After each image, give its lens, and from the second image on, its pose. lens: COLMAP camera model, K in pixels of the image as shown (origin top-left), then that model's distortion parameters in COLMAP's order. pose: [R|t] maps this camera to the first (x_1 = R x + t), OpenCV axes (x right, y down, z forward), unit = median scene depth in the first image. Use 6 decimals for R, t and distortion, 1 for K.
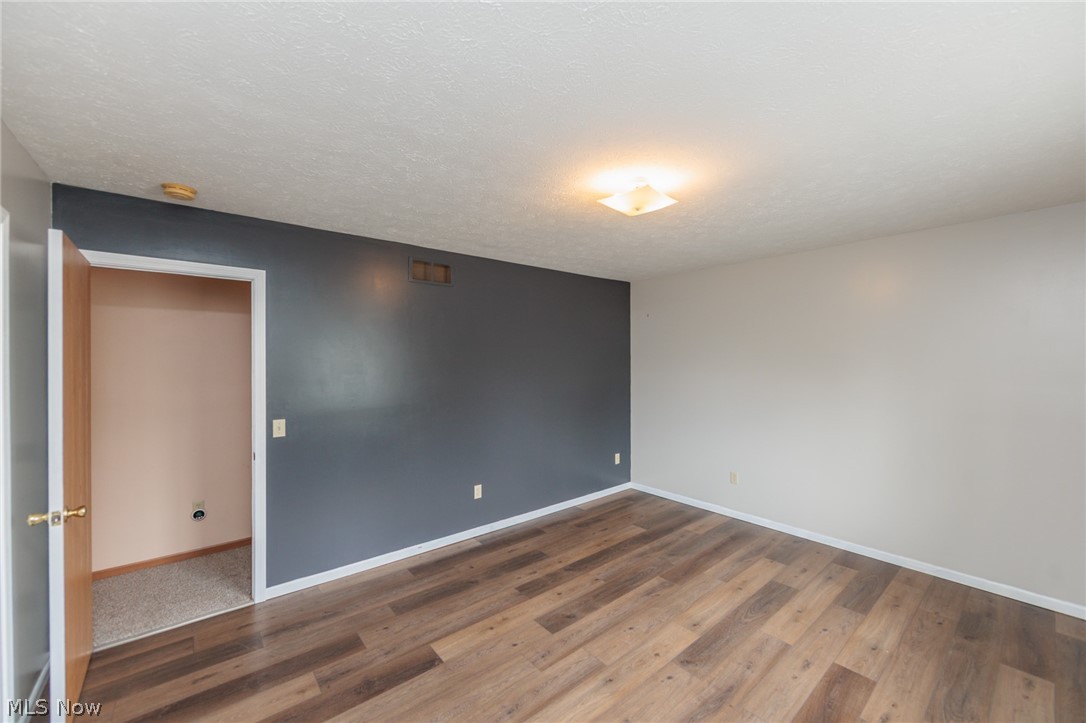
lens RADIAL K [[421.4, 0, 545.0], [0, 421.4, 359.2], [0, 0, 1]] dist [0.000122, 0.000030]
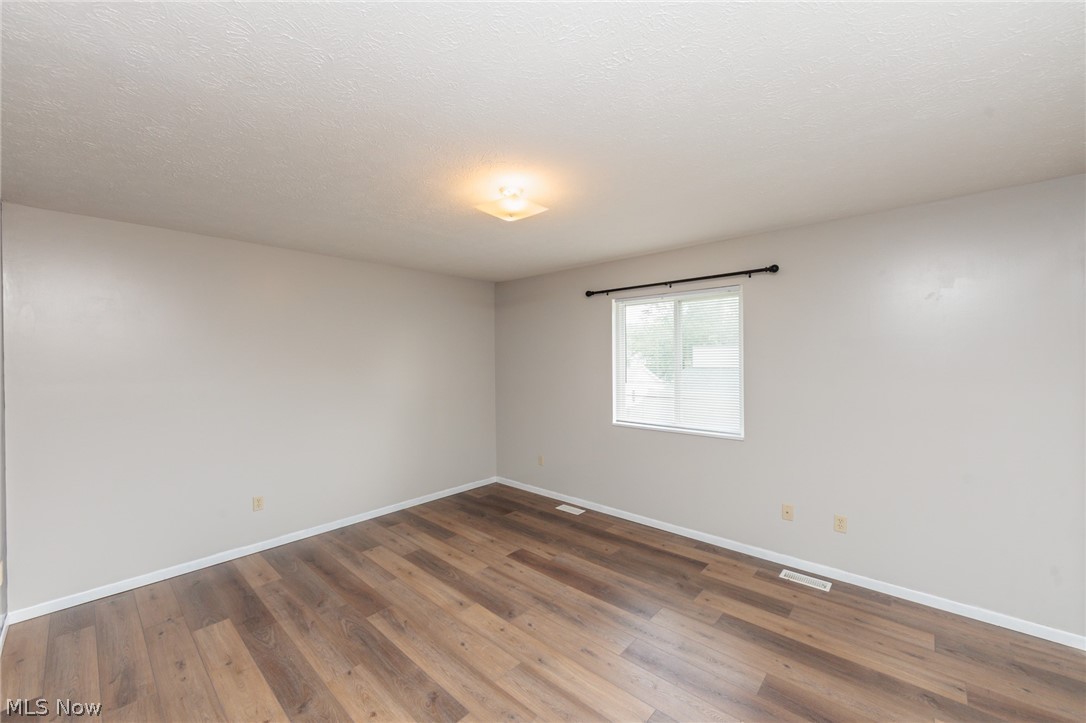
lens RADIAL K [[428.5, 0, 543.0], [0, 428.5, 361.5], [0, 0, 1]] dist [-0.000062, 0.000113]
pose [[-0.138444, -0.007587, 0.990341, -0.735547], [0.005368, 0.999950, 0.008411, 0.004944], [-0.990356, 0.006481, -0.138397, 0.924025]]
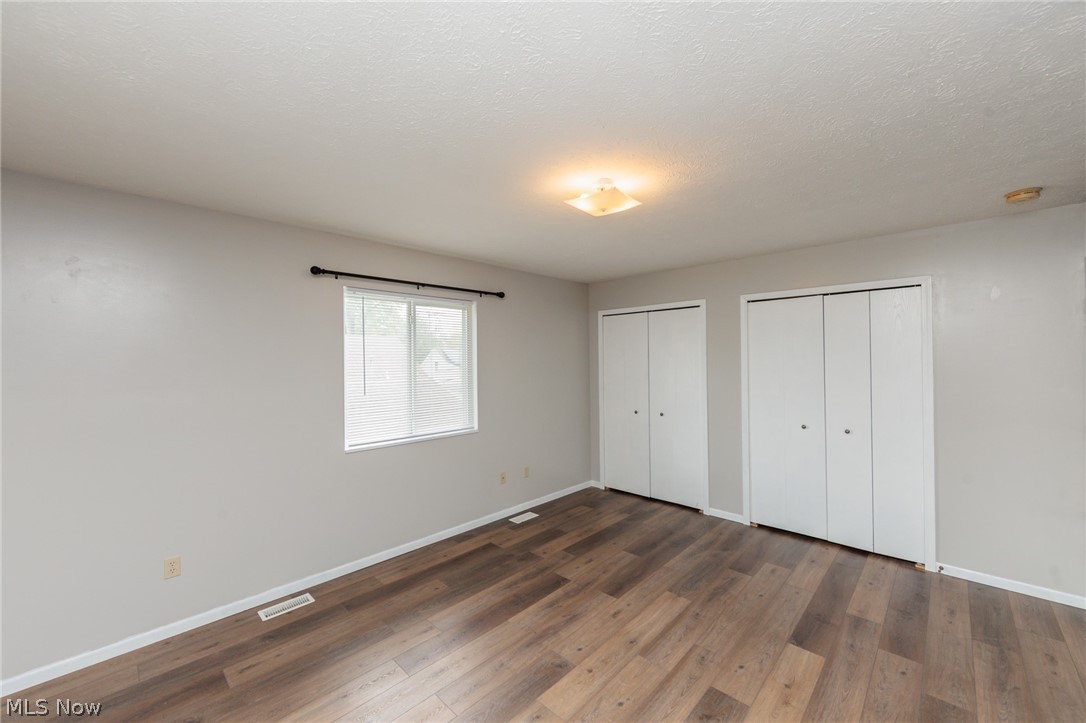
lens RADIAL K [[427.8, 0, 543.5], [0, 427.8, 359.7], [0, 0, 1]] dist [-0.004358, -0.000397]
pose [[-0.993354, 0.011642, -0.114509, 0.416910], [0.011931, 0.999927, -0.001836, 0.003504], [0.114480, -0.003190, -0.993420, 1.717846]]
